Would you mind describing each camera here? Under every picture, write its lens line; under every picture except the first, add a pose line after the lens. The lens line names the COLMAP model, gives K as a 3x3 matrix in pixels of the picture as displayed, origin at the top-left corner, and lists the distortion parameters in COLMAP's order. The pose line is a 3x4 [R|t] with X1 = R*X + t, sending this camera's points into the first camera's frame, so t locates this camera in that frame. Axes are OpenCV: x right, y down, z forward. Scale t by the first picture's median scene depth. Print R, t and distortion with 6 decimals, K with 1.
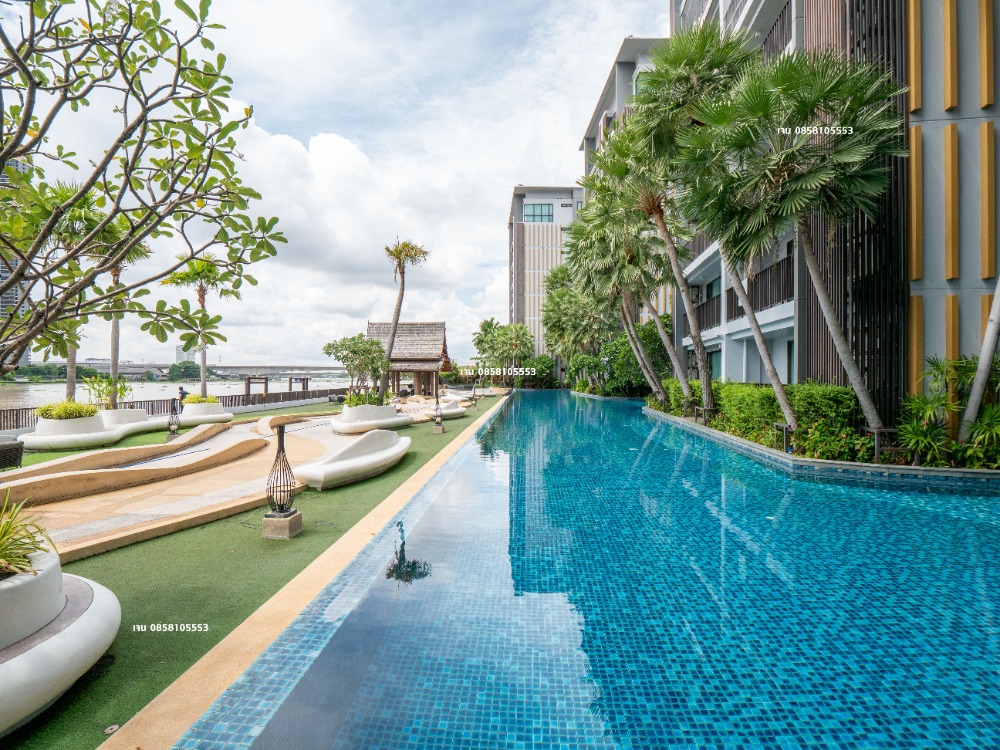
lens RADIAL K [[479.1, 0, 492.3], [0, 479.1, 377.8], [0, 0, 1]] dist [-0.003104, -0.007654]
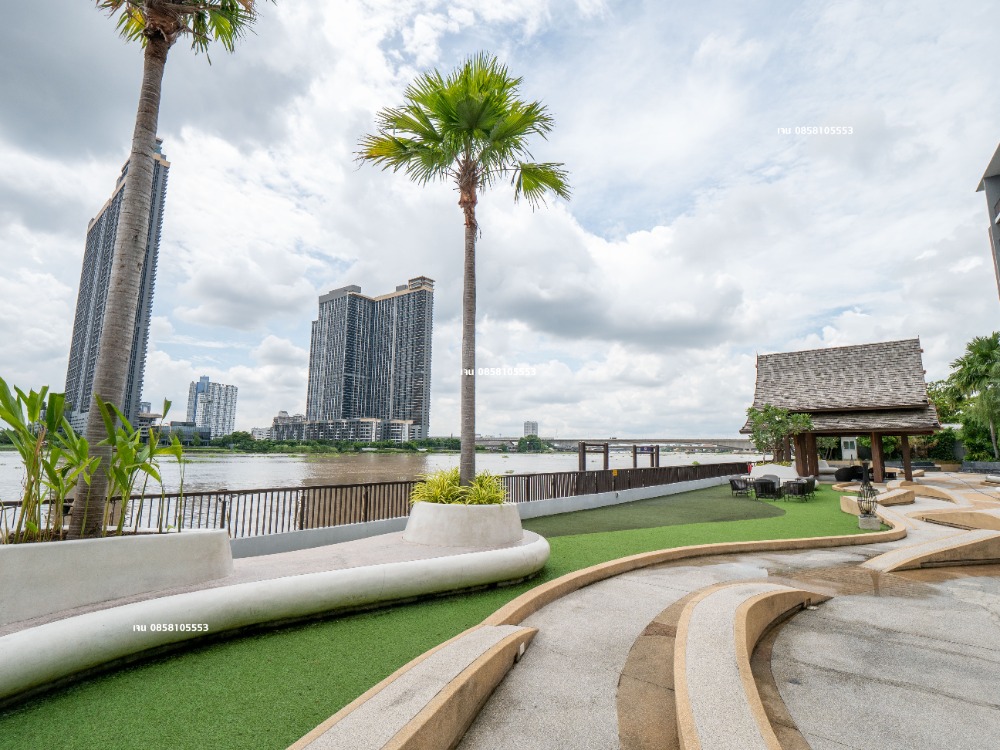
lens RADIAL K [[479.1, 0, 503.0], [0, 479.1, 372.7], [0, 0, 1]] dist [-0.003104, -0.007654]
pose [[0.808698, -0.086032, -0.581898, -0.177606], [-0.009184, 0.987279, -0.158729, 0.006326], [0.588152, 0.133708, 0.797621, 0.339075]]
